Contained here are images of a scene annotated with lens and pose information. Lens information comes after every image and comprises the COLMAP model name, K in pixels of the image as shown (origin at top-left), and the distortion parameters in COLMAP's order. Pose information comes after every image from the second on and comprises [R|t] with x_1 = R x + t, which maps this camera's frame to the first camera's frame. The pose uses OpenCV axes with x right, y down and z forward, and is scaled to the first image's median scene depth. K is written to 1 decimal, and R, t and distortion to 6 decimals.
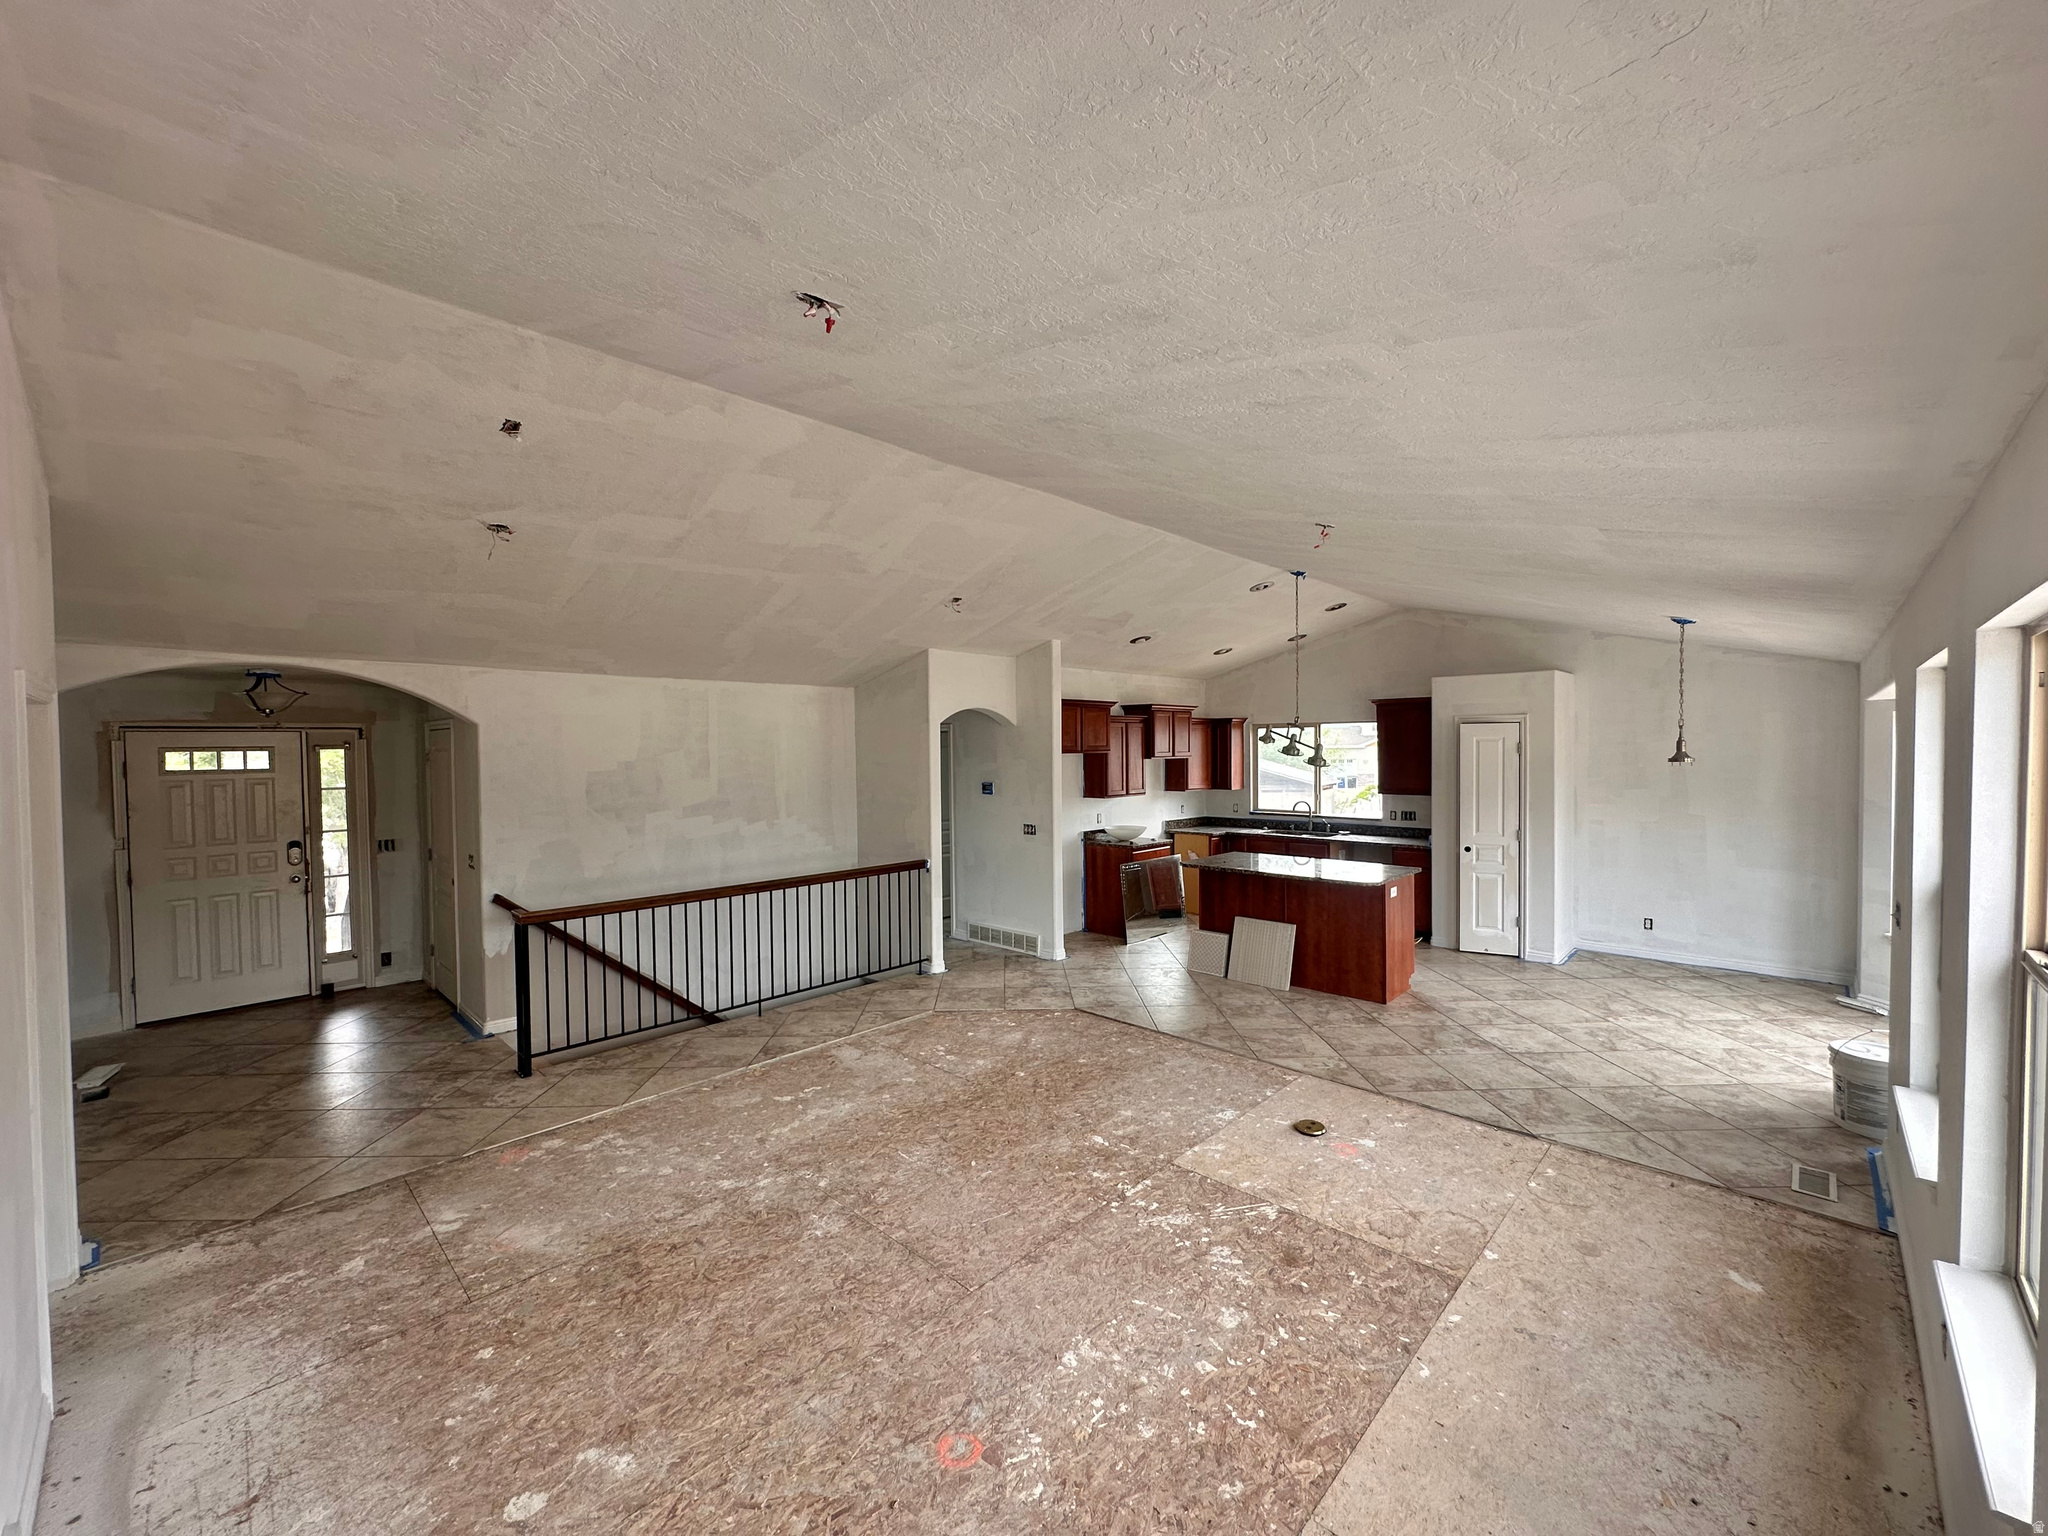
lens RADIAL K [[821.1, 0, 1026.7], [0, 821.1, 766.5], [0, 0, 1]] dist [0.000046, 0.000003]
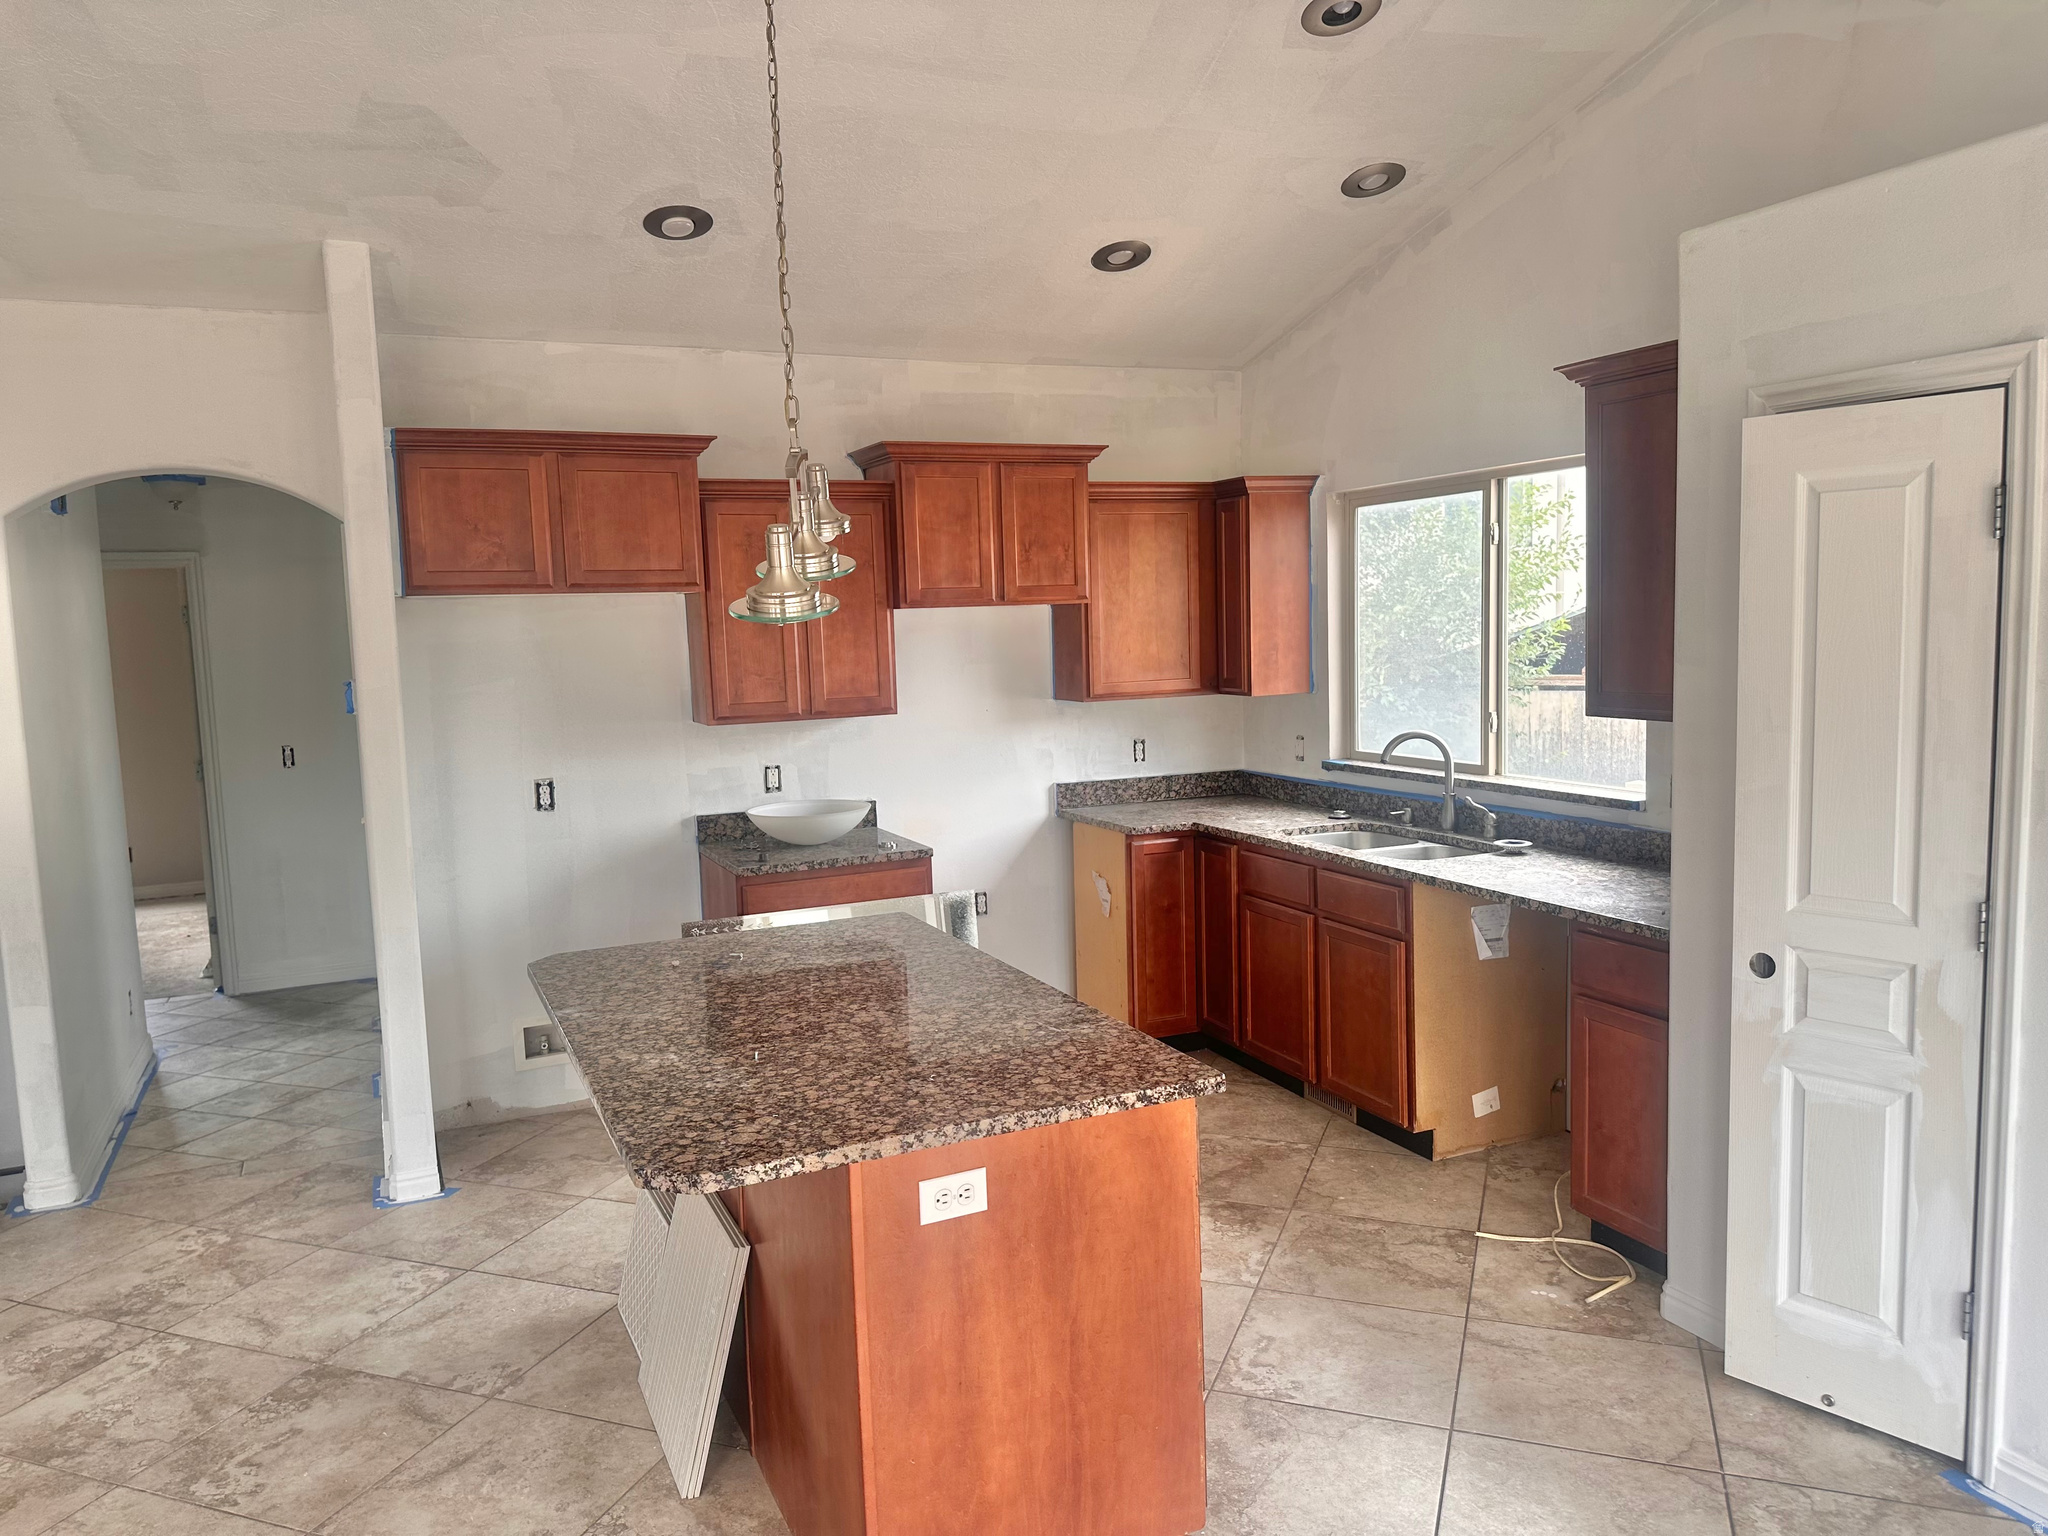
lens RADIAL K [[1425.2, 0, 1022.2], [0, 1425.2, 767.4], [0, 0, 1]] dist [-0.010461, -0.003371]
pose [[0.930320, 0.020080, -0.366200, 0.391457], [0.011722, 0.996362, 0.084412, 0.007369], [0.366563, -0.082822, 0.926700, 0.447713]]
